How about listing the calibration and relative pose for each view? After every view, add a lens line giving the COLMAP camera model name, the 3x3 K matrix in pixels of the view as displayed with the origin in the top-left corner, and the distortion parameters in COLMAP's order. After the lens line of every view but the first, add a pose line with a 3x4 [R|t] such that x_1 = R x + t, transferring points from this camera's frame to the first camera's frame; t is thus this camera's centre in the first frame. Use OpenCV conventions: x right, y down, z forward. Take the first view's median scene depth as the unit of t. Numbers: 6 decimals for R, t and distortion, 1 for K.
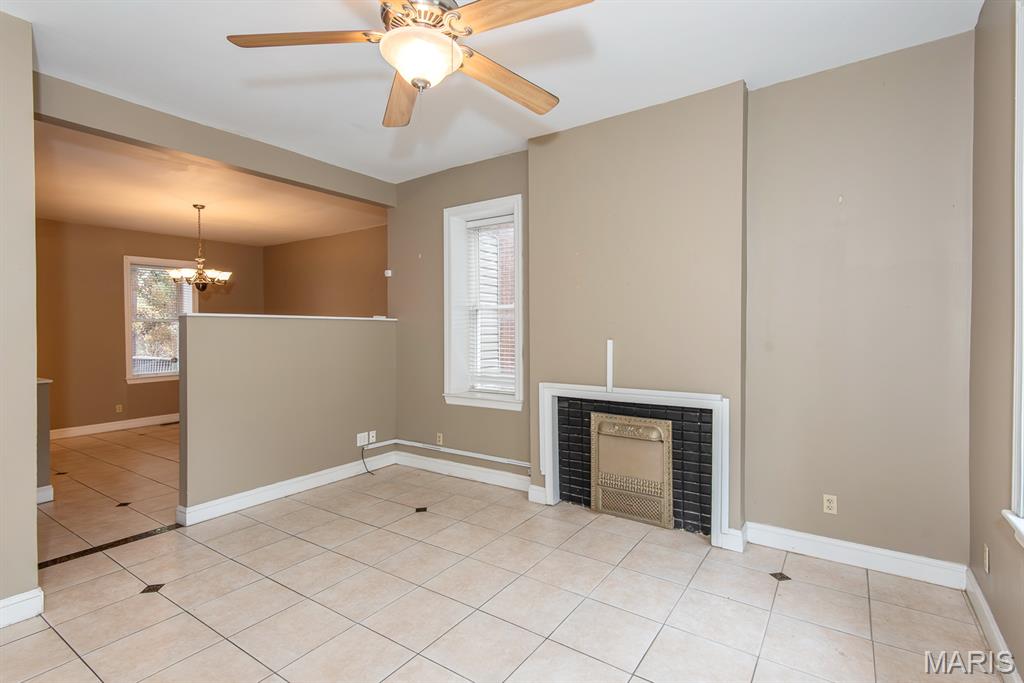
lens RADIAL K [[469.7, 0, 509.7], [0, 469.7, 342.0], [0, 0, 1]] dist [0.026946, -0.009383]
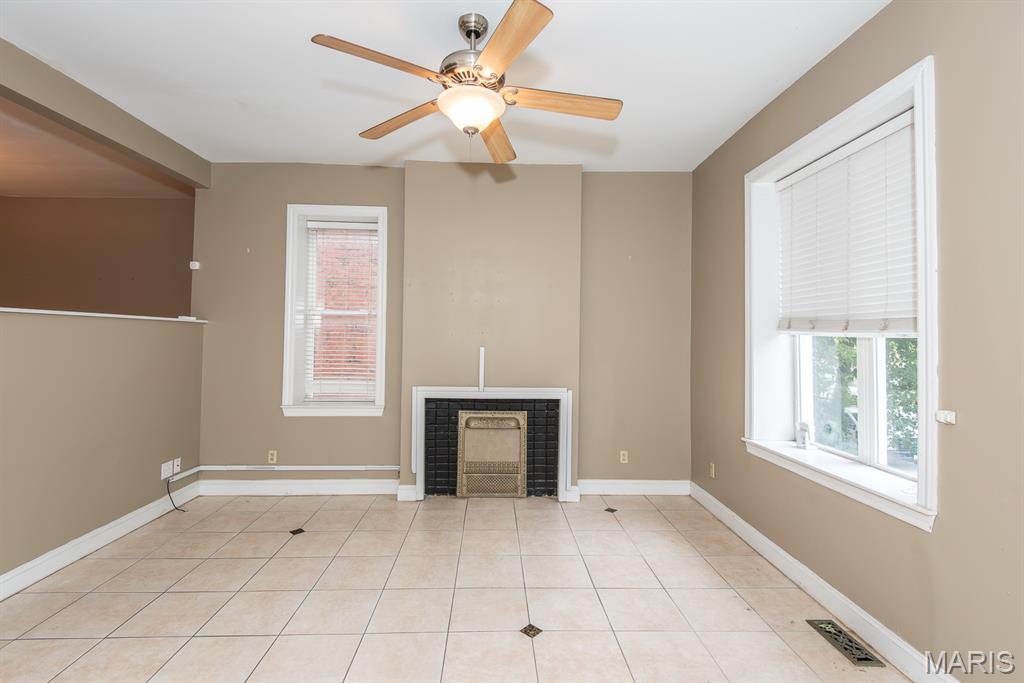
lens RADIAL K [[469.7, 0, 504.5], [0, 469.7, 337.3], [0, 0, 1]] dist [0.026946, -0.009383]
pose [[0.809963, 0.014676, 0.586298, -0.404868], [-0.001761, 0.999743, -0.022592, -0.001886], [-0.586479, 0.017267, 0.809780, 0.009706]]
